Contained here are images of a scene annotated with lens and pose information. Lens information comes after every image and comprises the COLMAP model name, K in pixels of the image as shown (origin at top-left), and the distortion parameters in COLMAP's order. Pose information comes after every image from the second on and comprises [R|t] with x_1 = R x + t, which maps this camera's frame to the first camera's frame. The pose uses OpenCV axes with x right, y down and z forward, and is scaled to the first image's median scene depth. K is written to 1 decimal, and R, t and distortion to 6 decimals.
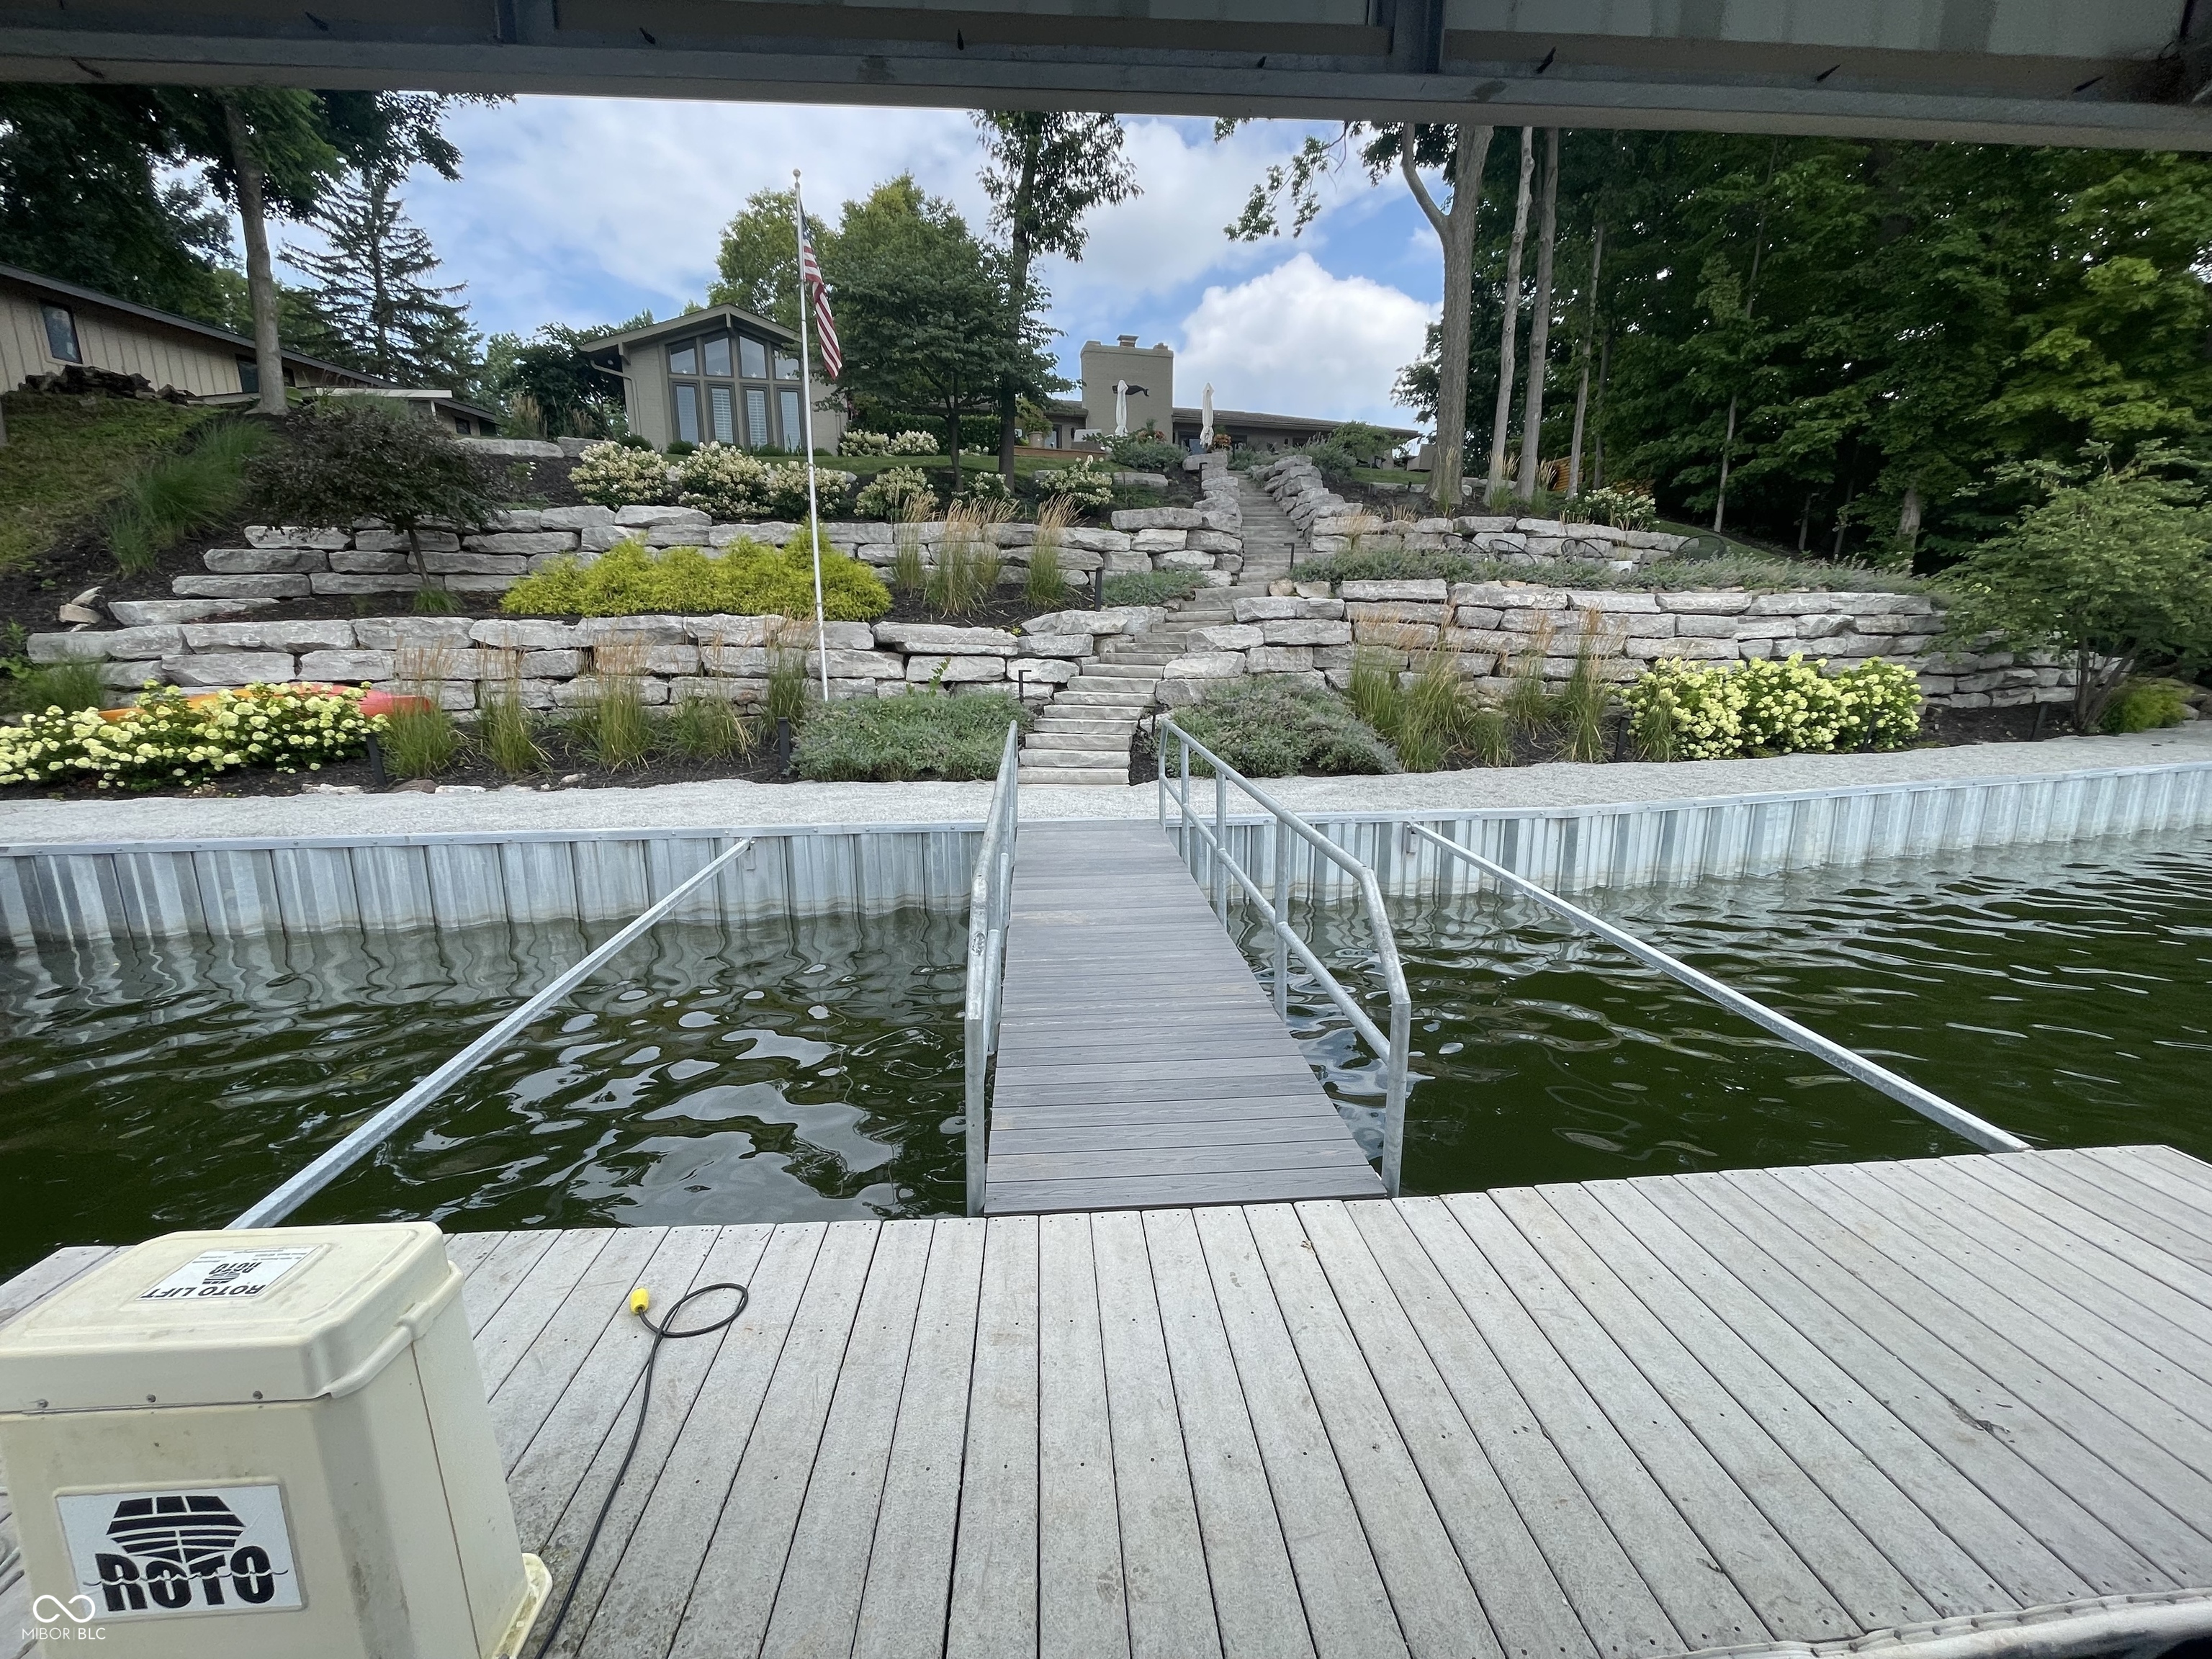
lens RADIAL K [[886.2, 0, 1104.0], [0, 886.2, 839.5], [0, 0, 1]] dist [-0.003107, 0.001711]
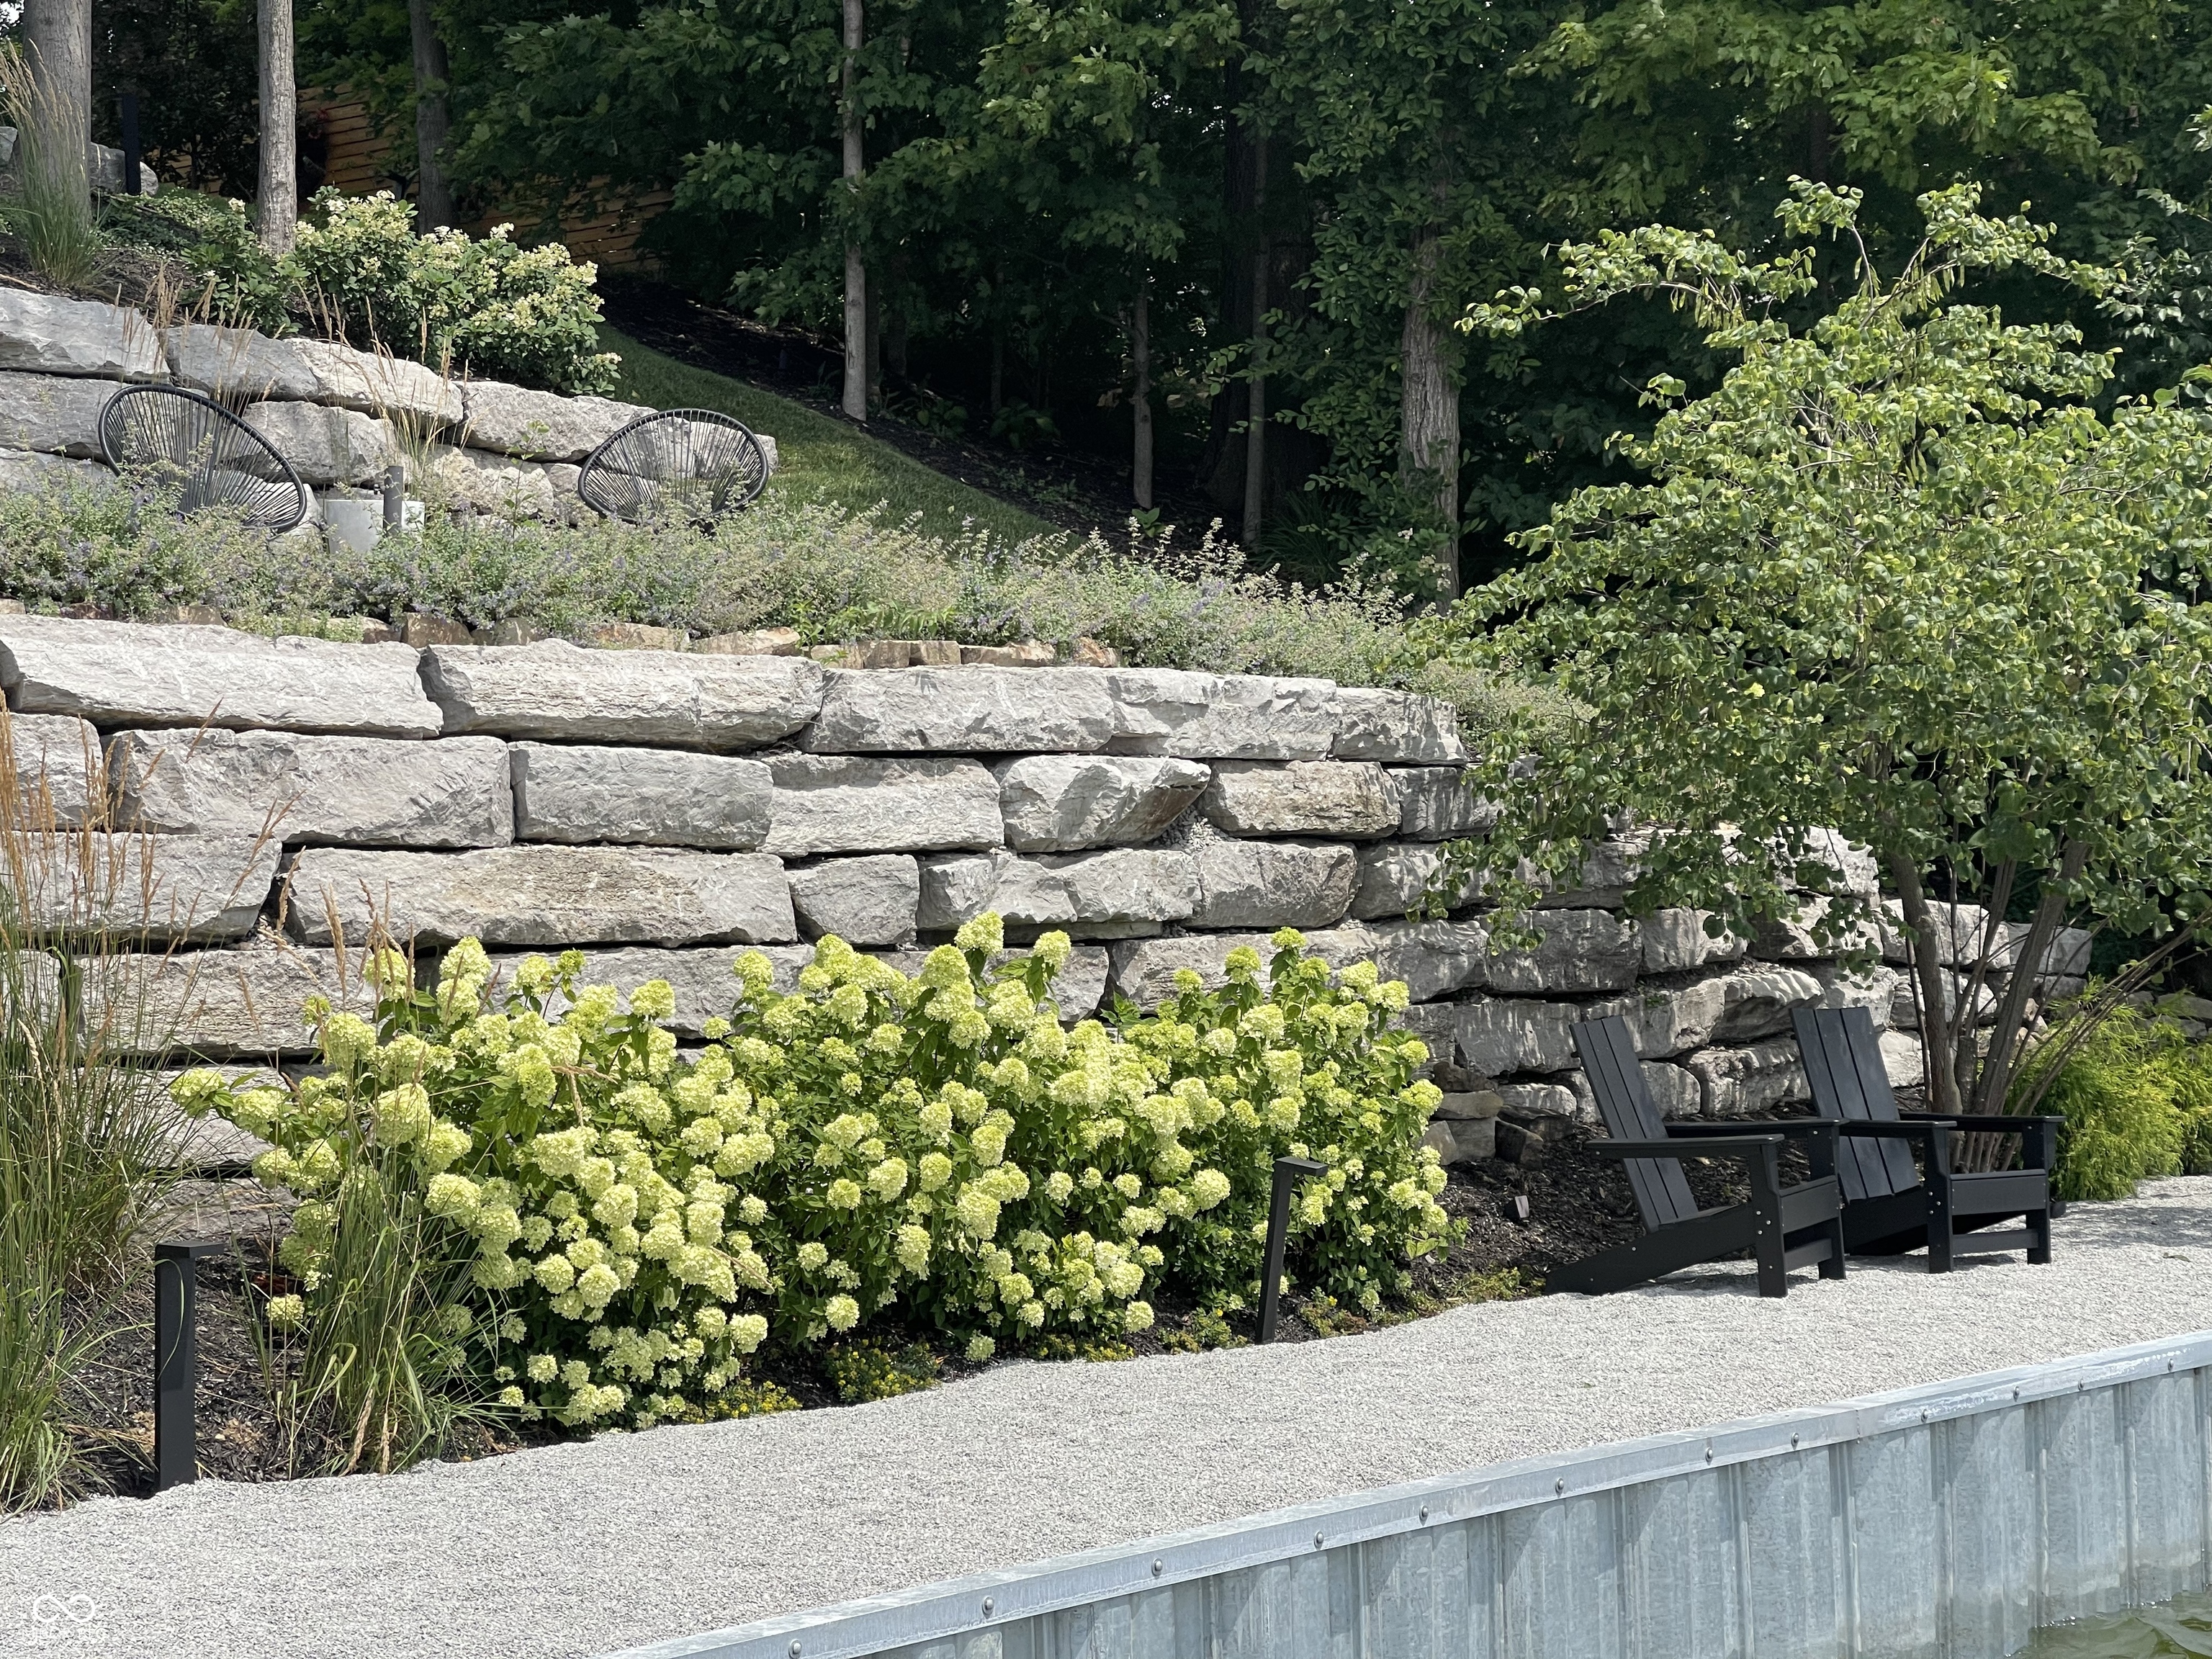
lens RADIAL K [[4089.5, 0, 1132.1], [0, 4089.5, 793.3], [0, 0, 1]] dist [0.232727, 0.000000]
pose [[0.829882, 0.015200, 0.557731, 0.215299], [0.113382, 0.974176, -0.195257, -0.028929], [-0.546297, 0.225277, 0.806728, 0.112031]]
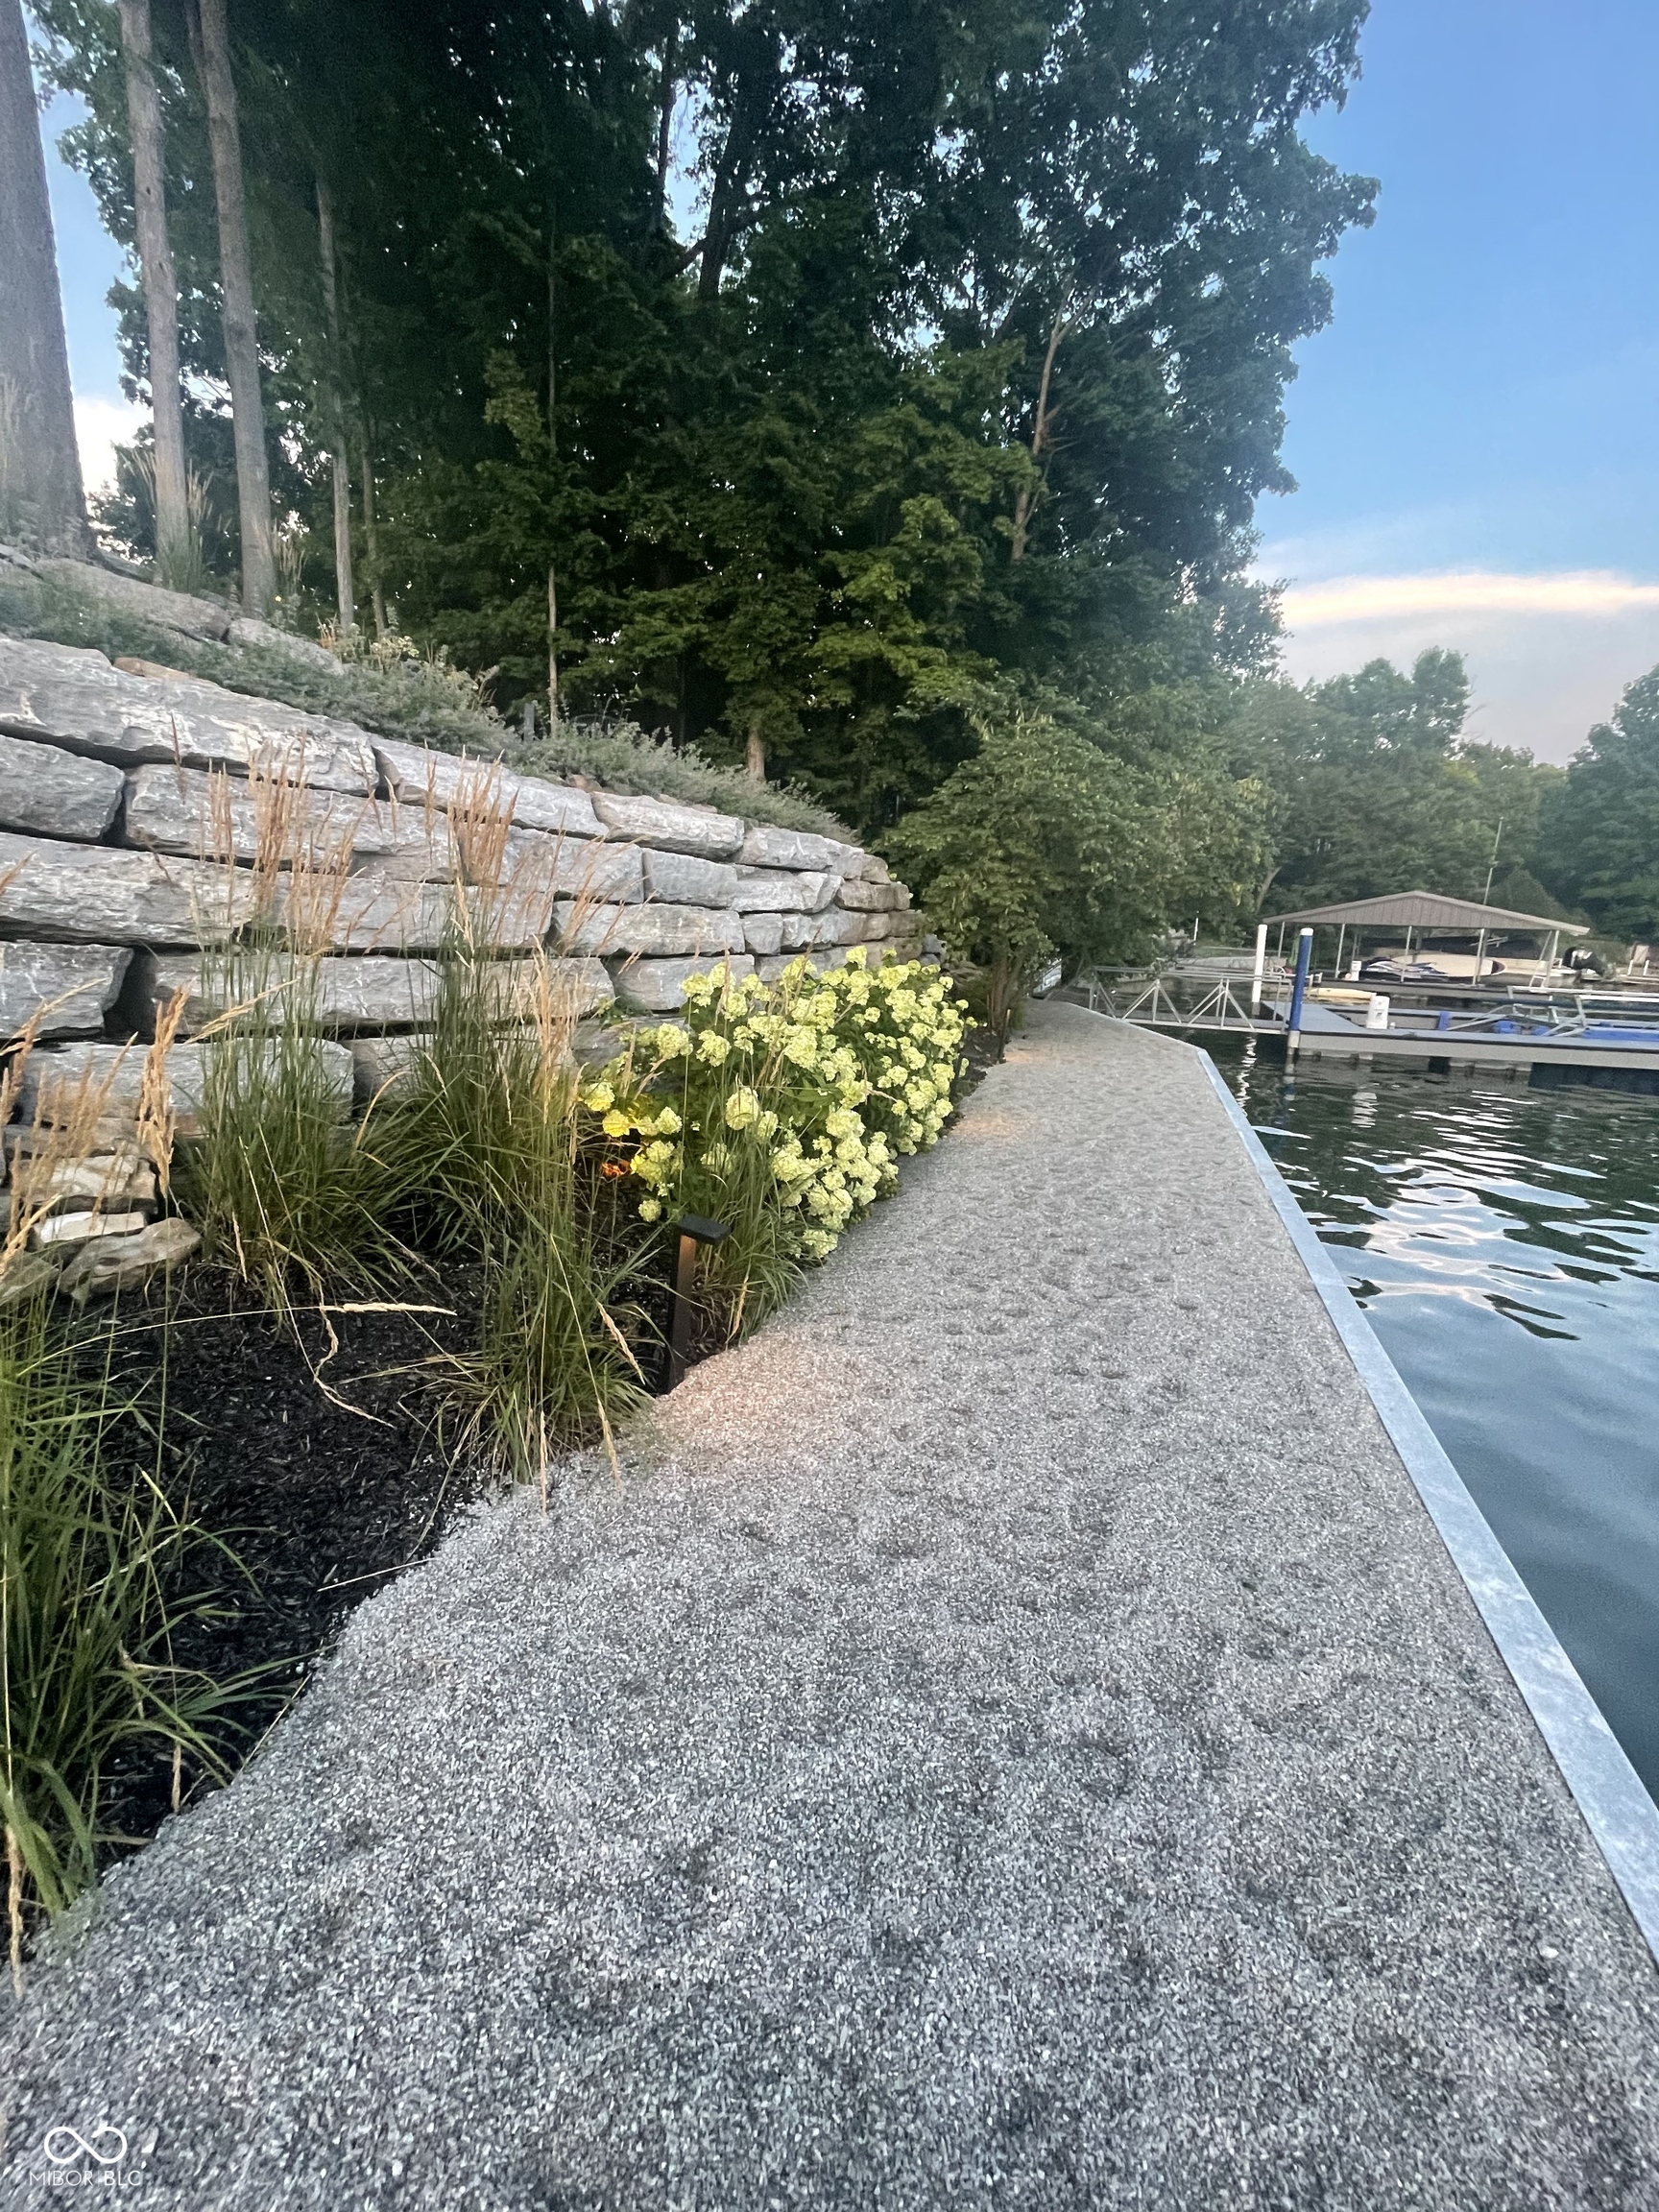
lens RADIAL K [[886.2, 0, 816.0], [0, 886.2, 1090.9], [0, 0, 1]] dist [-0.003107, 0.001711]
pose [[0.595231, -0.124775, 0.793808, 0.354647], [0.118364, 0.990709, 0.066970, -0.160605], [-0.794789, 0.054096, 0.604470, 0.696498]]
